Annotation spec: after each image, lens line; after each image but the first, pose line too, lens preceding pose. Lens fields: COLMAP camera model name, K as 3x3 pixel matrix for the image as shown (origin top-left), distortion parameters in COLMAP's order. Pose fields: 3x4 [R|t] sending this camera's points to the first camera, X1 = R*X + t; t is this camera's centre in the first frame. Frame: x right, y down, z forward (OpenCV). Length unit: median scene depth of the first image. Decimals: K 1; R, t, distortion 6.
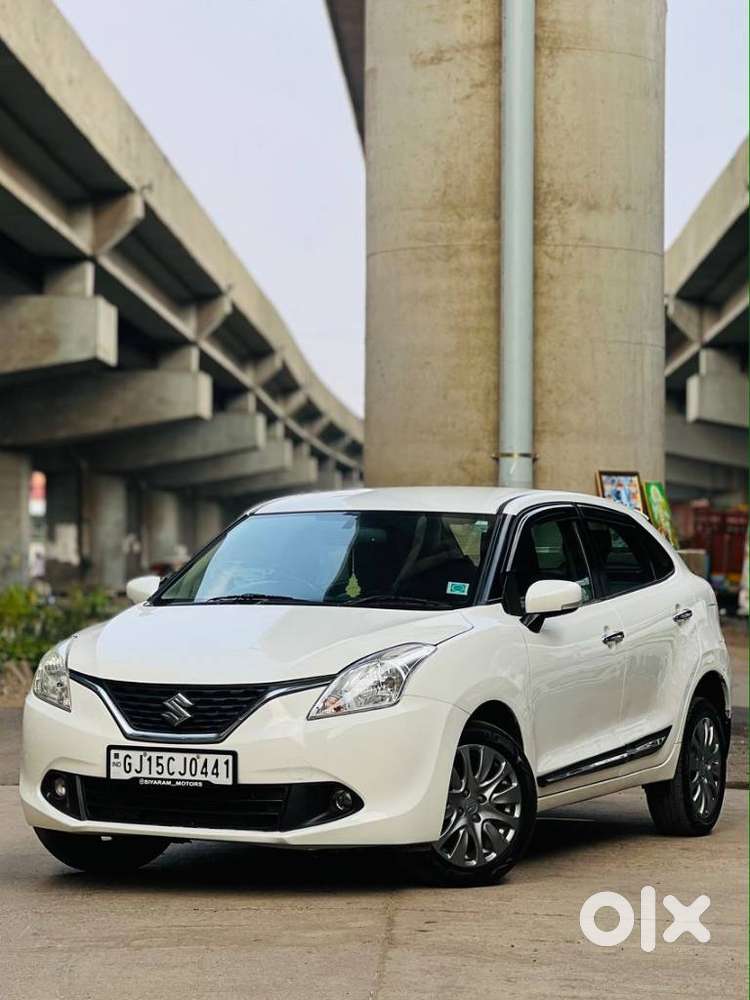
lens RADIAL K [[3718.0, 0, 372.9], [0, 3718.0, 498.8], [0, 0, 1]] dist [-0.987271, 27.174190]
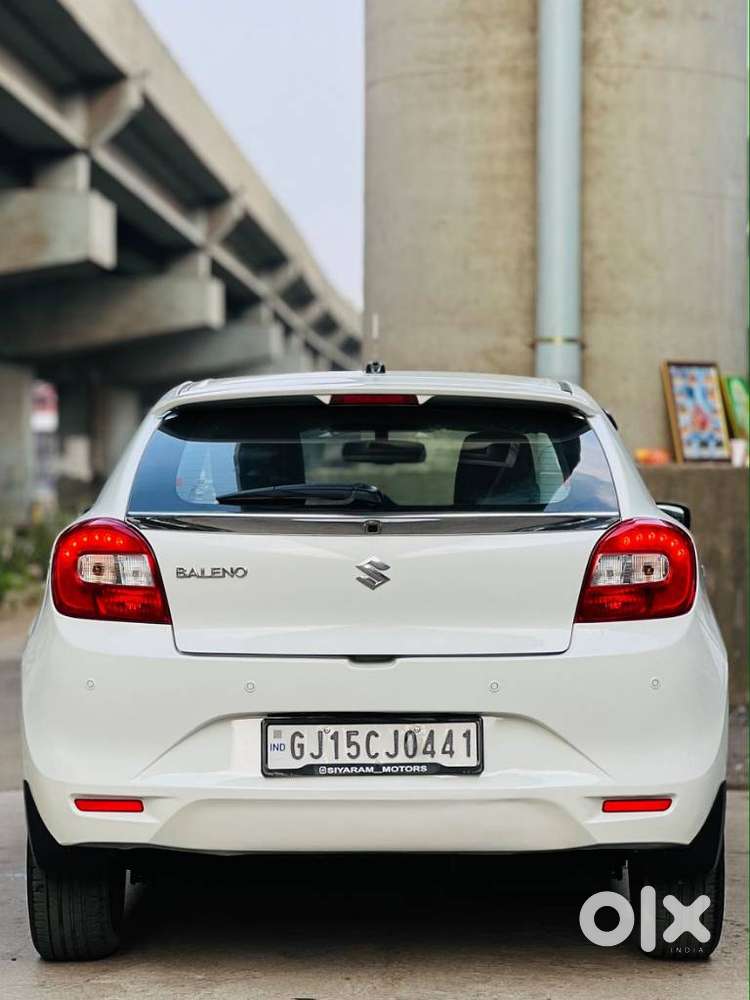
lens RADIAL K [[2607.8, 0, 374.3], [0, 2607.8, 498.8], [0, 0, 1]] dist [-0.495432, 9.453916]
pose [[0.999878, -0.002158, -0.015463, 0.008701], [0.002585, 0.999615, 0.027630, 0.006047], [0.015397, -0.027667, 0.999499, 0.458650]]
